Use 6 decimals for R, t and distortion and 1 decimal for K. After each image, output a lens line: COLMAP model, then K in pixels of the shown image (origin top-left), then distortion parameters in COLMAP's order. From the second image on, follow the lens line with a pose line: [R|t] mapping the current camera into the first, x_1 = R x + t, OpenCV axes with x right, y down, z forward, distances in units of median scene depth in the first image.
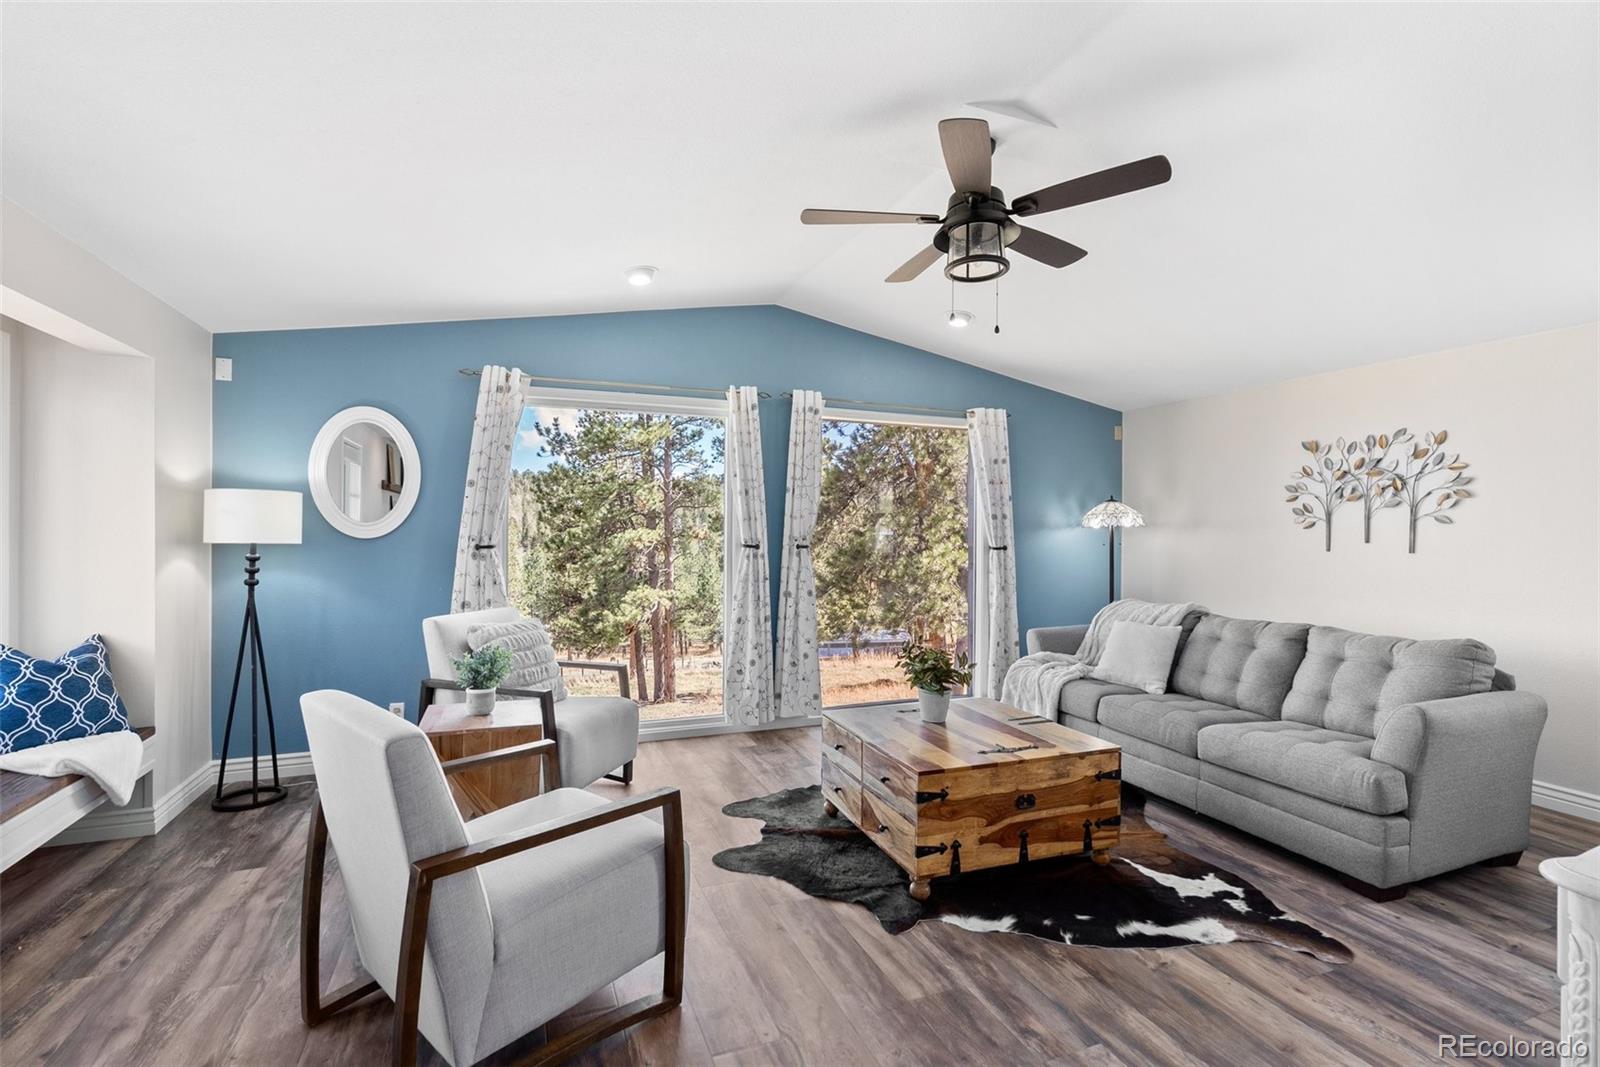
lens RADIAL K [[728.8, 0, 798.6], [0, 728.8, 531.5], [0, 0, 1]] dist [-0.008508, 0.001672]
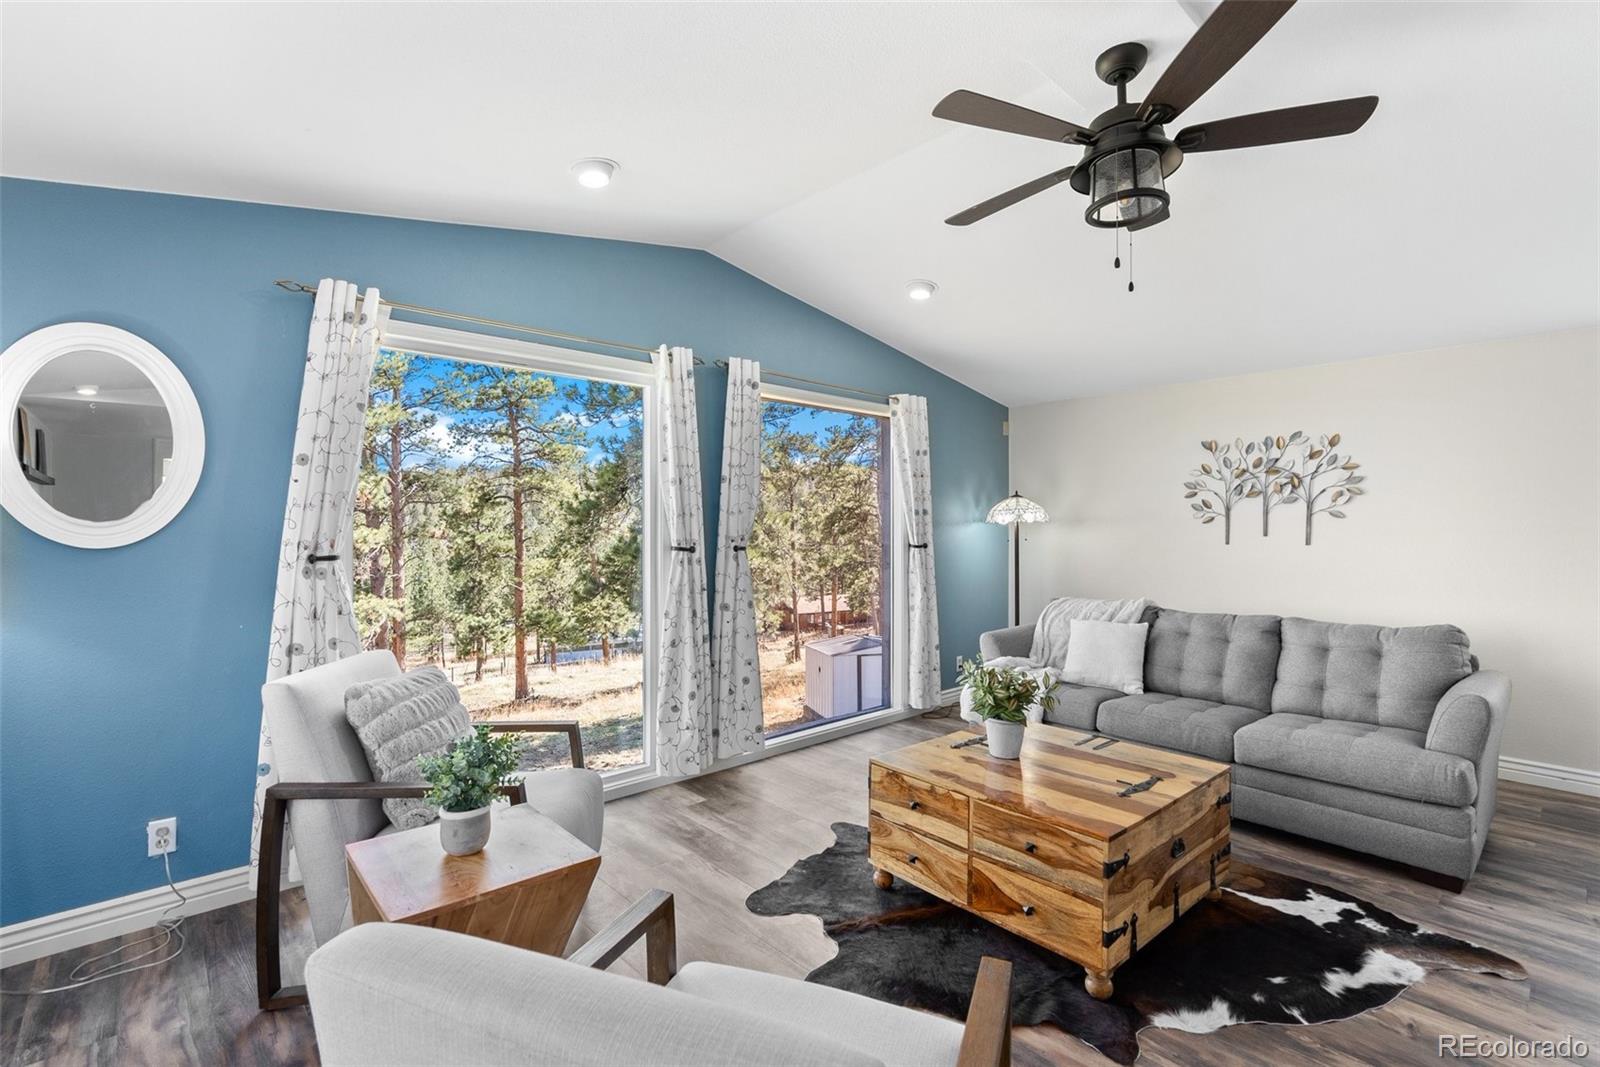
lens RADIAL K [[724.8, 0, 798.5], [0, 724.8, 527.4], [0, 0, 1]] dist [-0.006492, 0.000668]
pose [[0.935804, -0.007483, 0.352440, -0.267706], [0.007963, 0.999968, 0.000088, -0.003000], [-0.352430, 0.002724, 0.935834, 0.252165]]
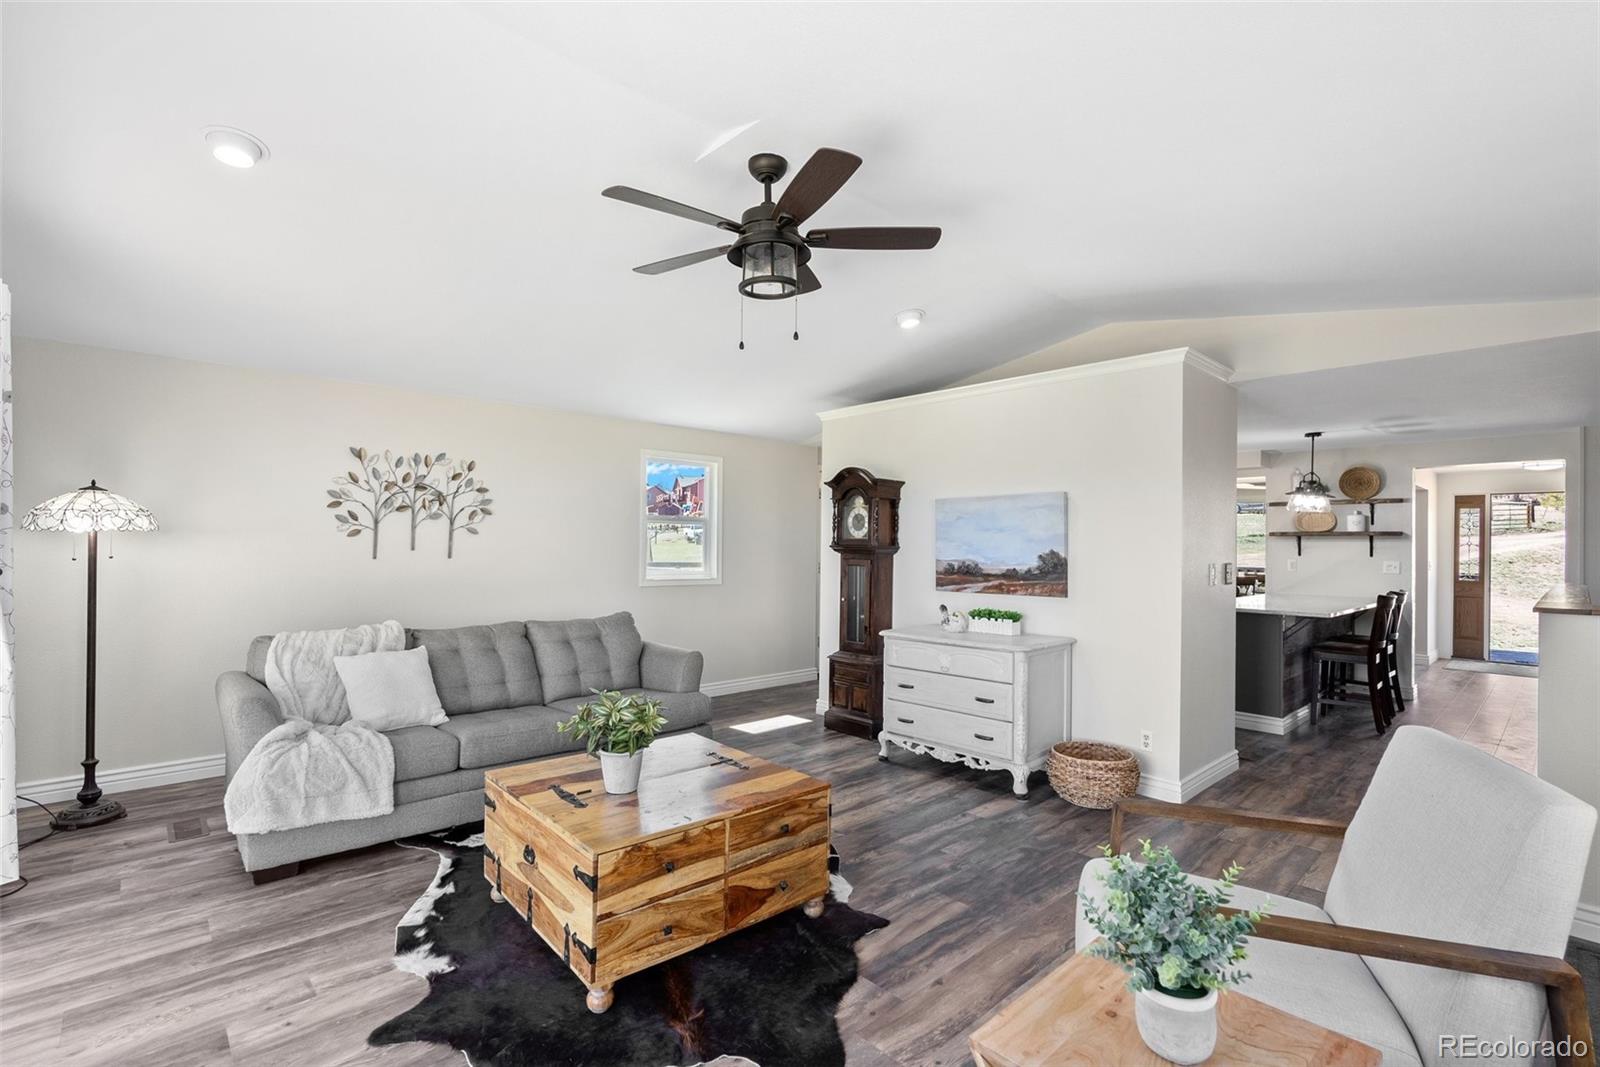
lens RADIAL K [[727.4, 0, 798.1], [0, 727.4, 541.4], [0, 0, 1]] dist [-0.009245, -0.000060]
pose [[-0.354882, -0.006085, 0.934891, -0.492367], [-0.009978, 0.999947, 0.002720, -0.006887], [-0.934858, -0.008363, -0.354924, 0.904189]]
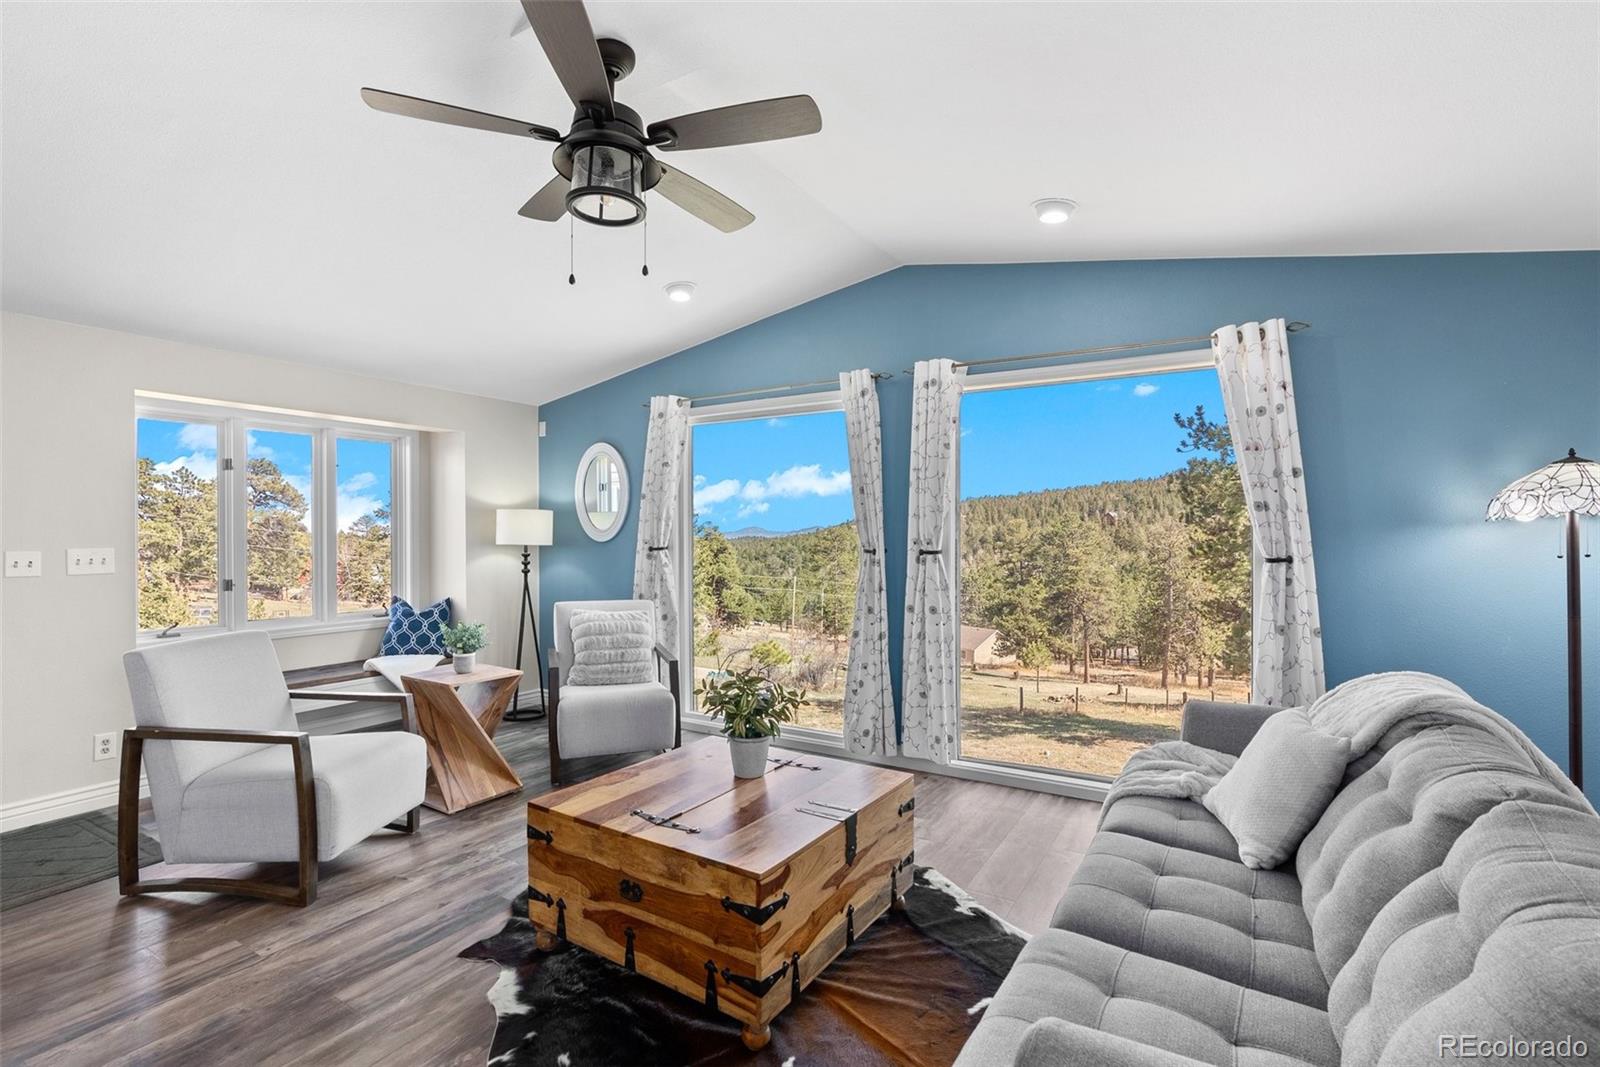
lens RADIAL K [[745.8, 0, 794.0], [0, 745.8, 537.5], [0, 0, 1]] dist [-0.001849, 0.000183]
pose [[0.594992, -0.003352, -0.803724, 0.707150], [0.005676, 0.999984, 0.000031, 0.003943], [0.803711, -0.004580, 0.595002, 0.462552]]
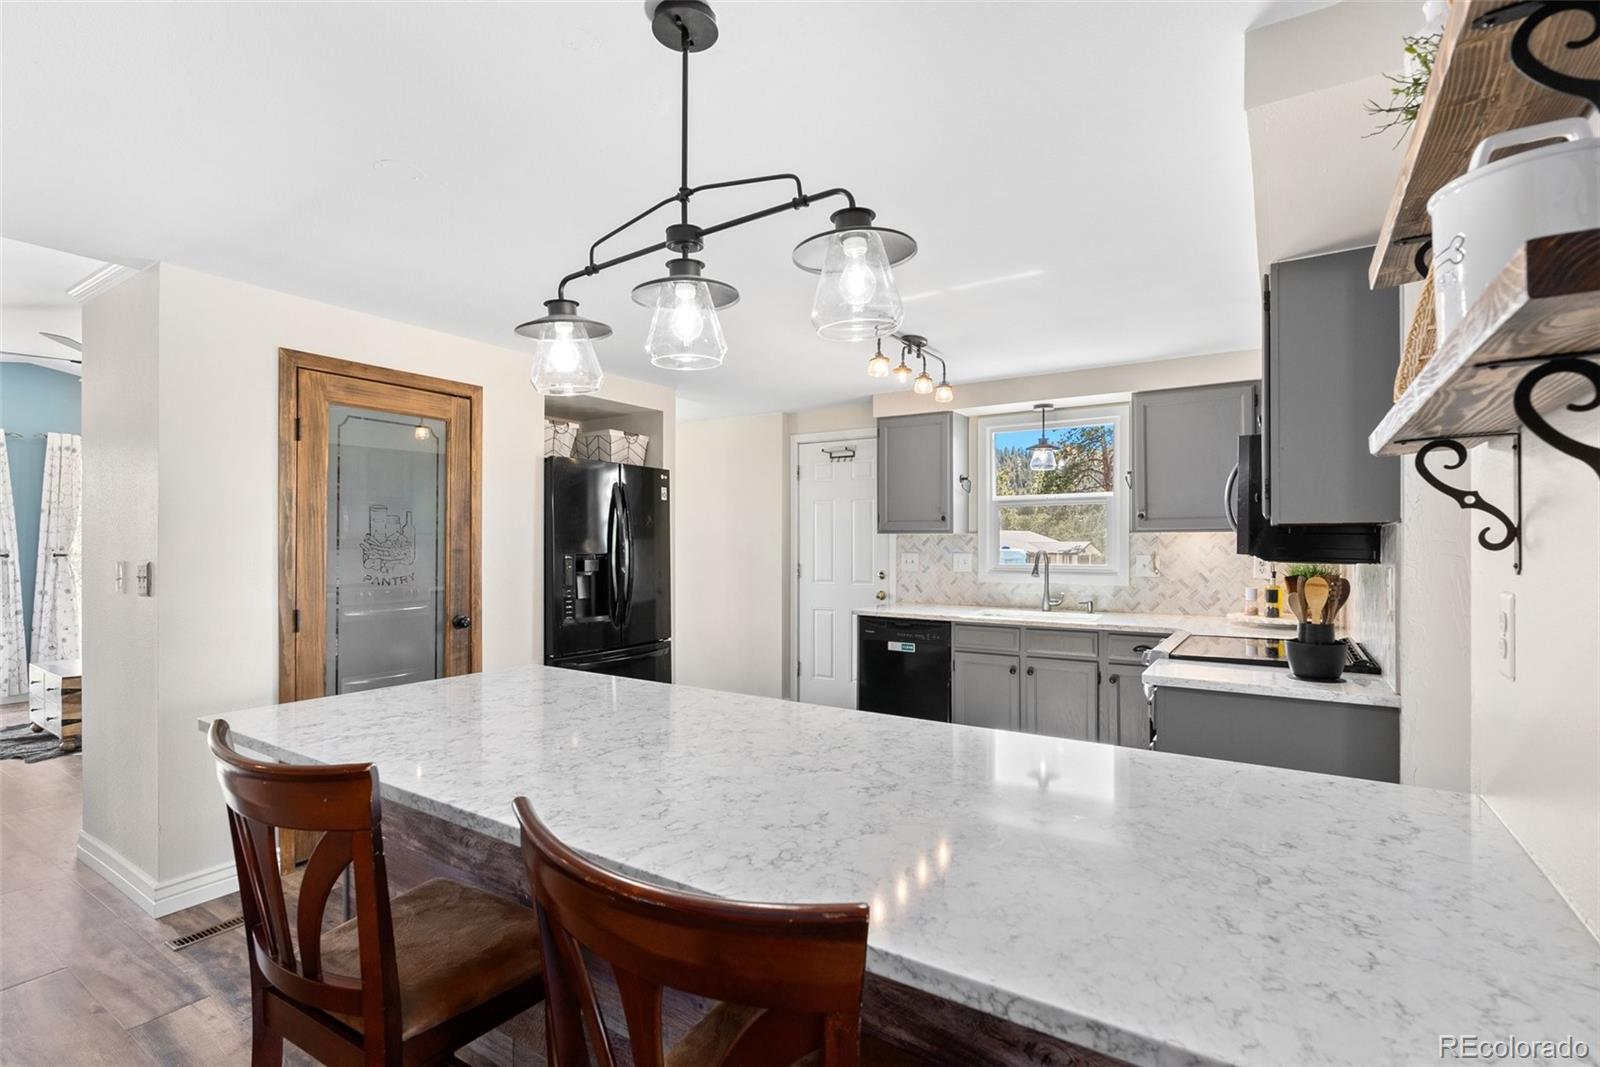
lens RADIAL K [[738.0, 0, 795.1], [0, 738.0, 540.5], [0, 0, 1]] dist [-0.010245, 0.000645]
pose [[0.817182, -0.007354, 0.576333, 0.387537], [0.008753, 0.999962, 0.000349, 0.007271], [-0.576313, 0.004759, 0.817215, -0.958917]]
